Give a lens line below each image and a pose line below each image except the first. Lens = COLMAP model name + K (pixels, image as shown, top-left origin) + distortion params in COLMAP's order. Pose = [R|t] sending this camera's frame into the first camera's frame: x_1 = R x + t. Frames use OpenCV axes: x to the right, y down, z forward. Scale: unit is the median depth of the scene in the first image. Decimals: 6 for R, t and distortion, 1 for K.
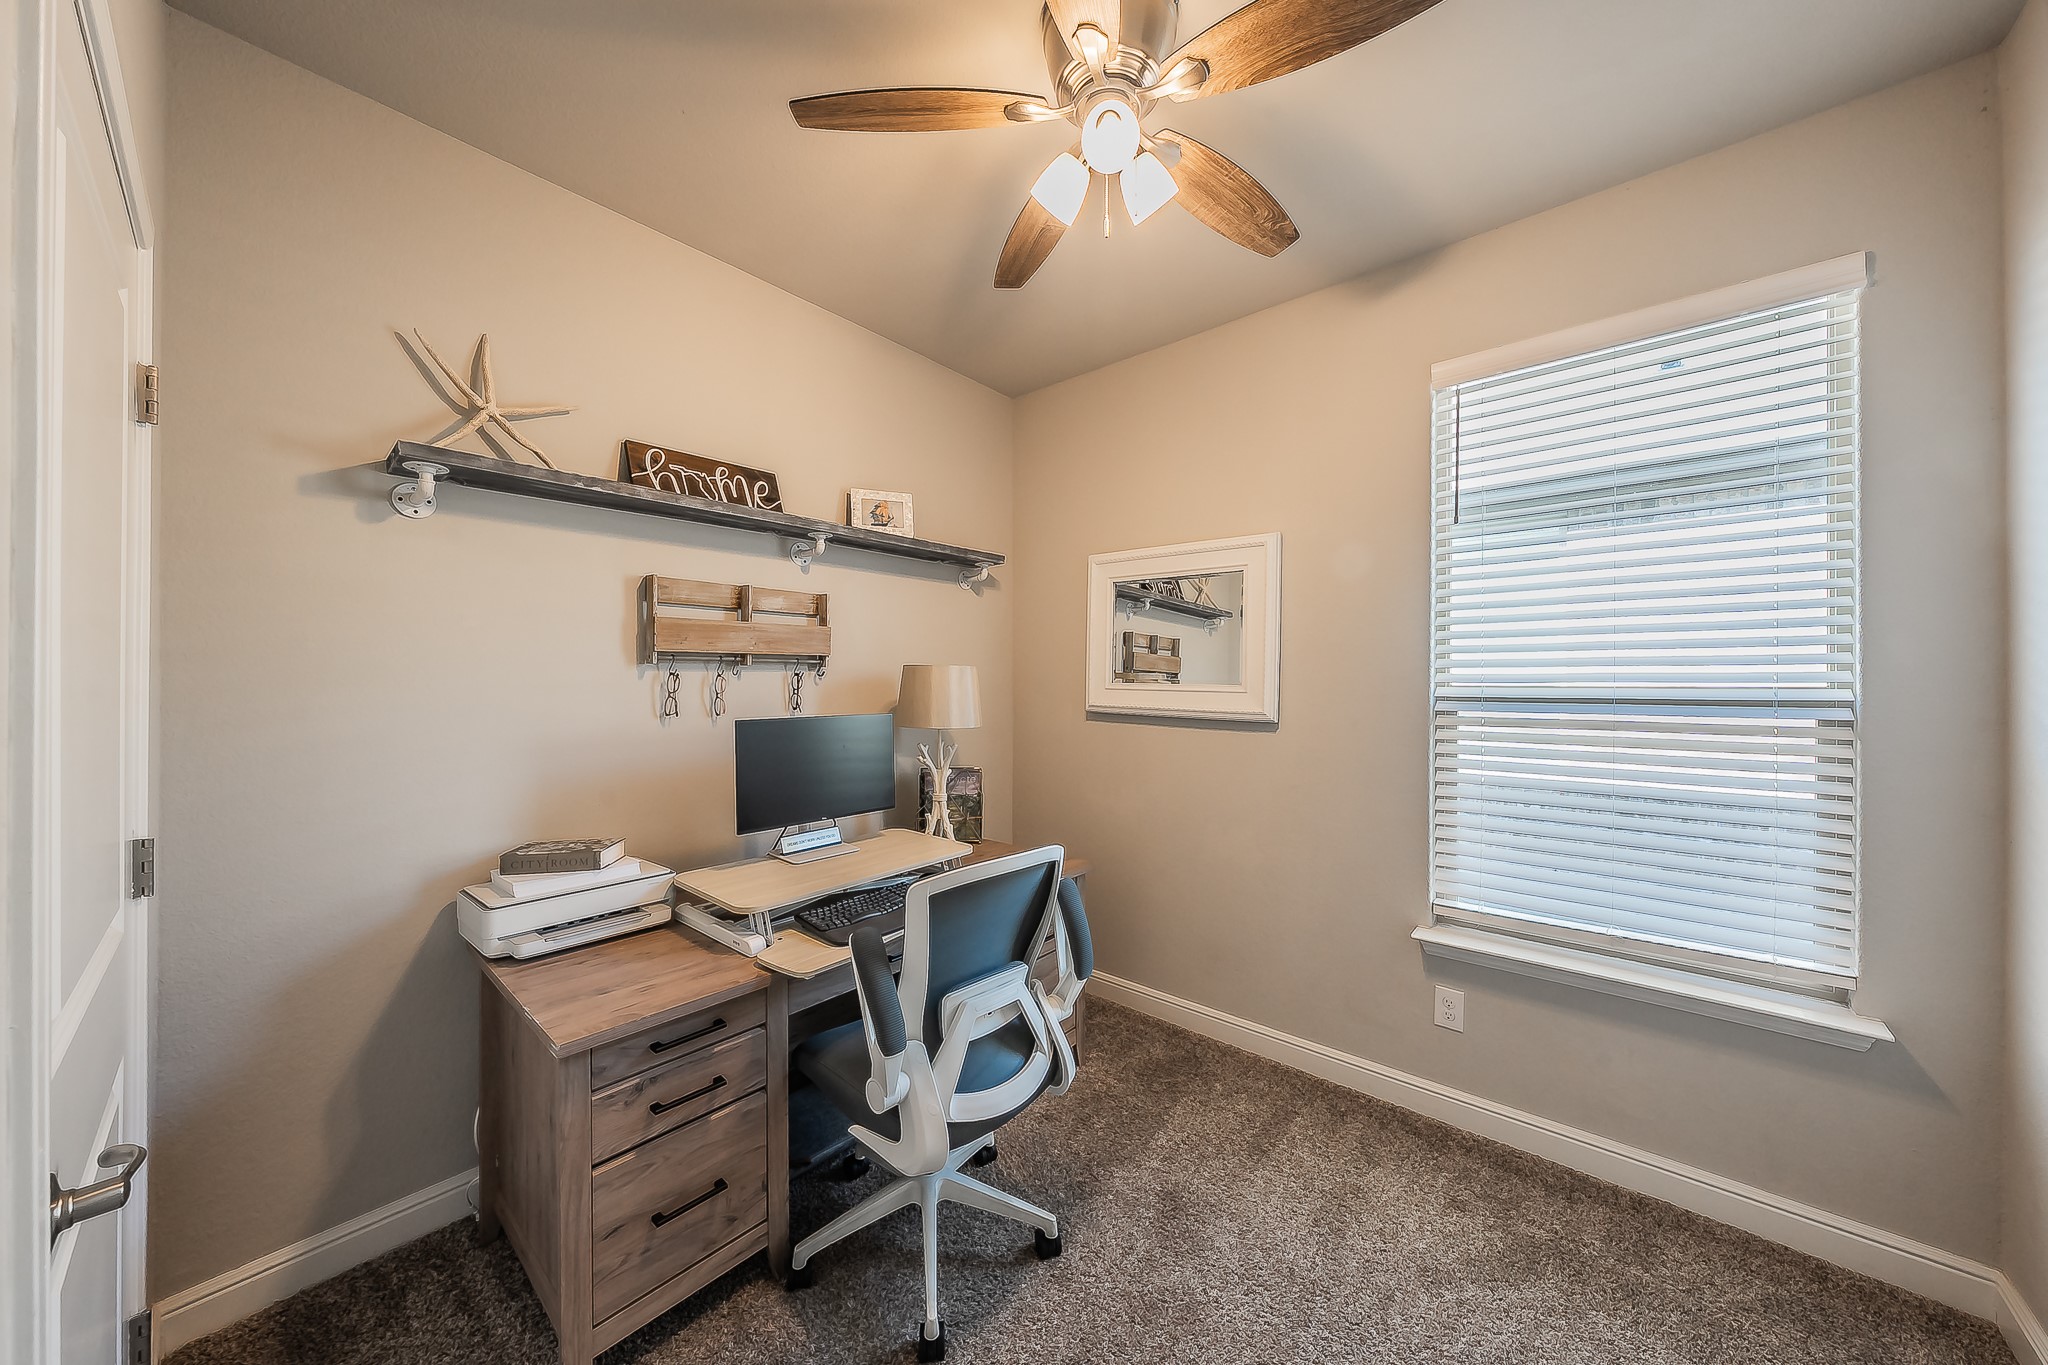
lens RADIAL K [[700.7, 0, 1028.6], [0, 700.7, 679.6], [0, 0, 1]] dist [-0.002829, -0.000096]
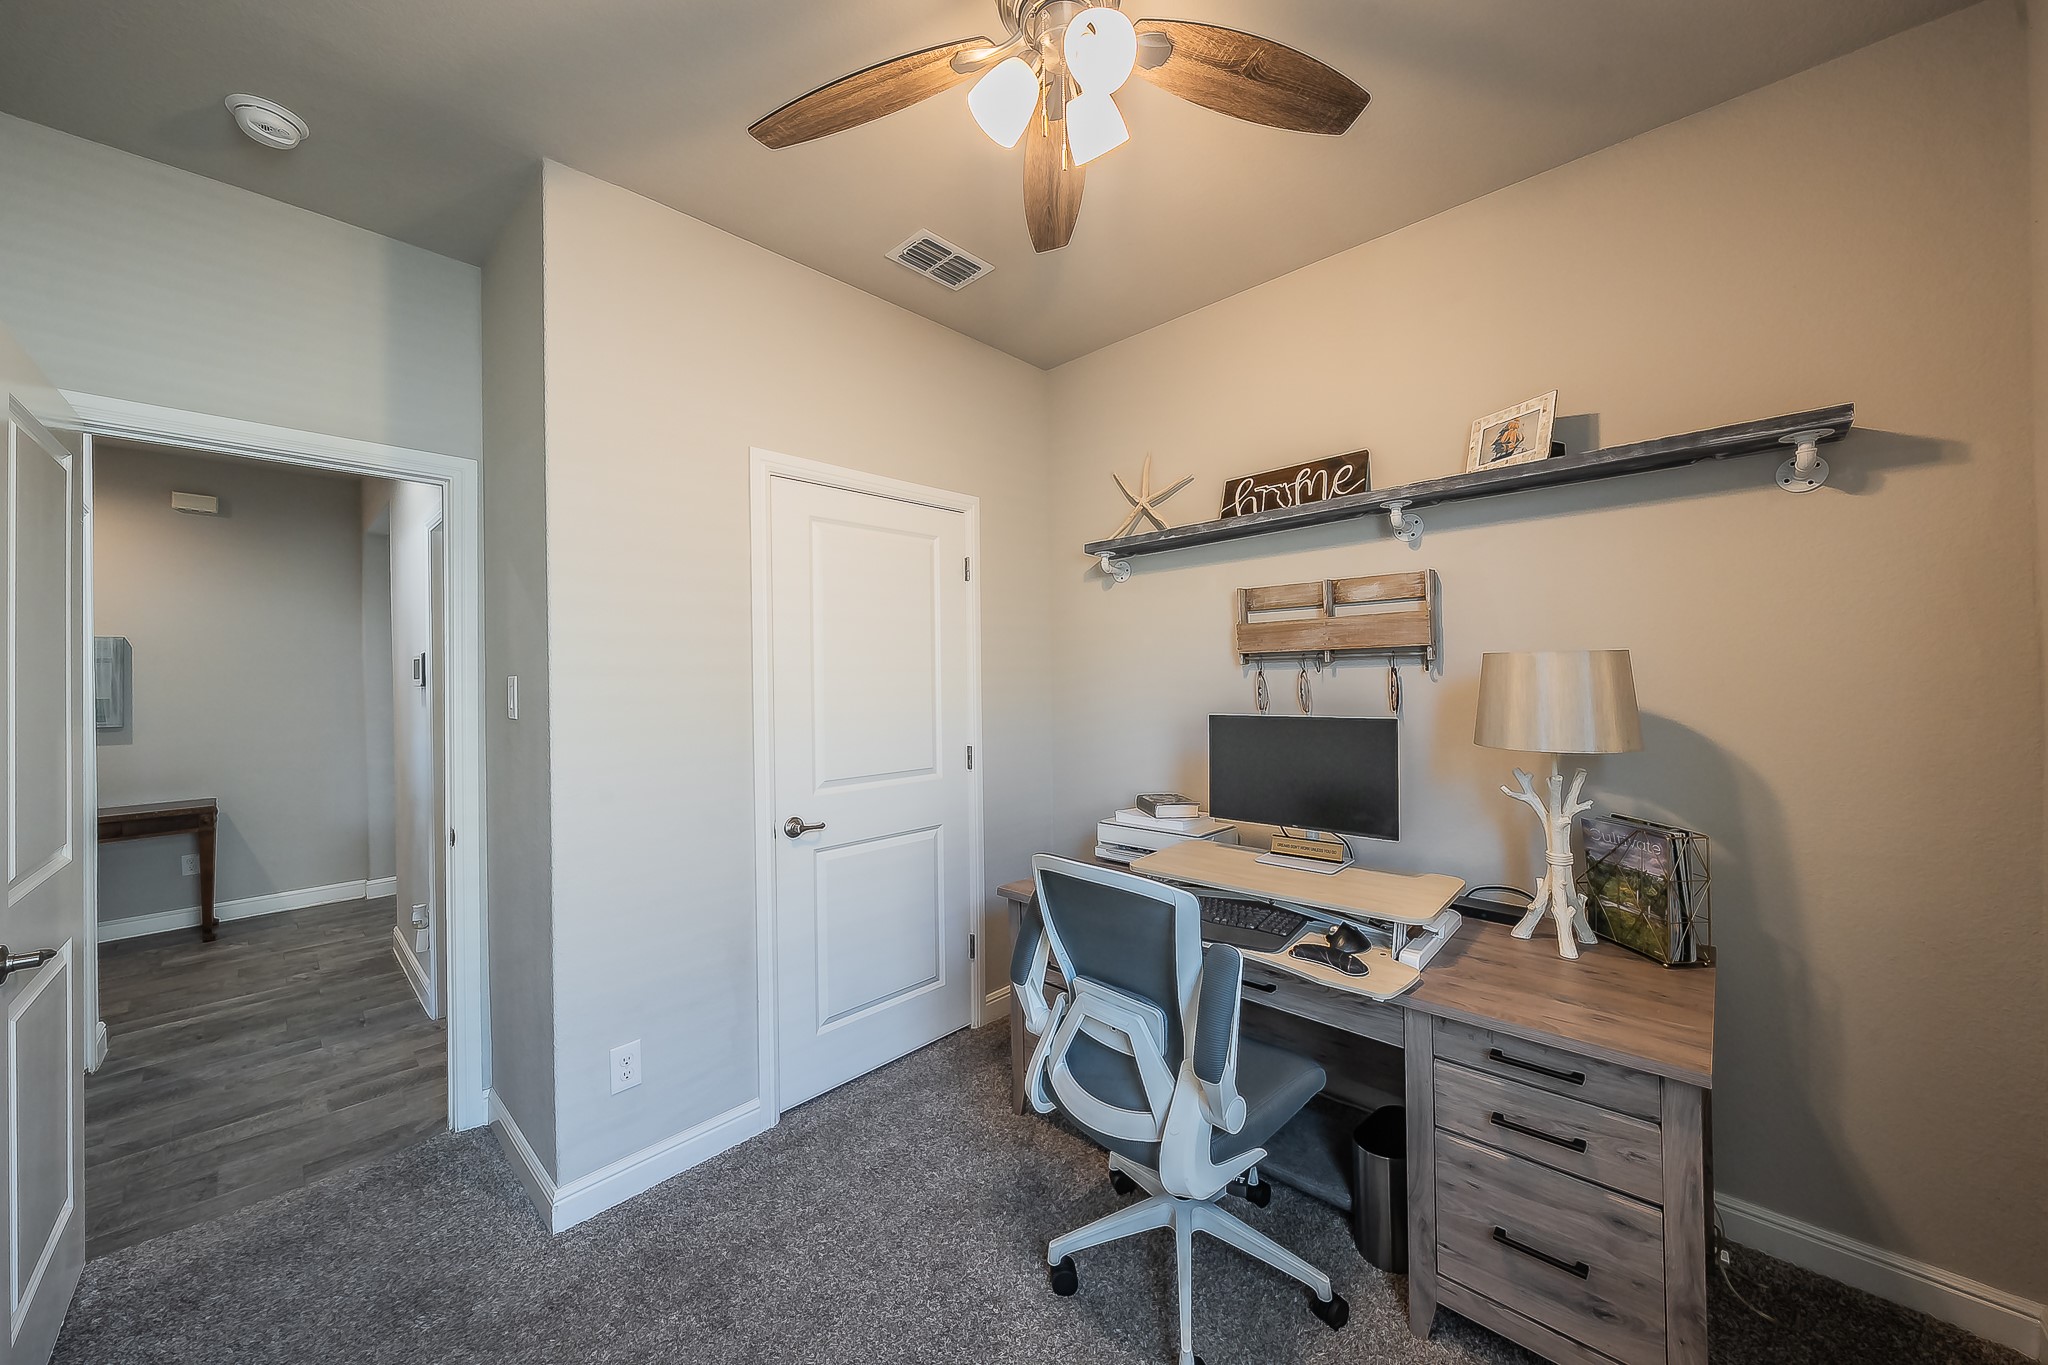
lens RADIAL K [[734.5, 0, 1038.5], [0, 734.5, 679.4], [0, 0, 1]] dist [-0.005862, 0.000918]
pose [[-0.043752, -0.009839, -0.998994, 0.642063], [0.008171, 0.999915, -0.010206, 0.011568], [0.999009, -0.008609, -0.043668, 0.648581]]
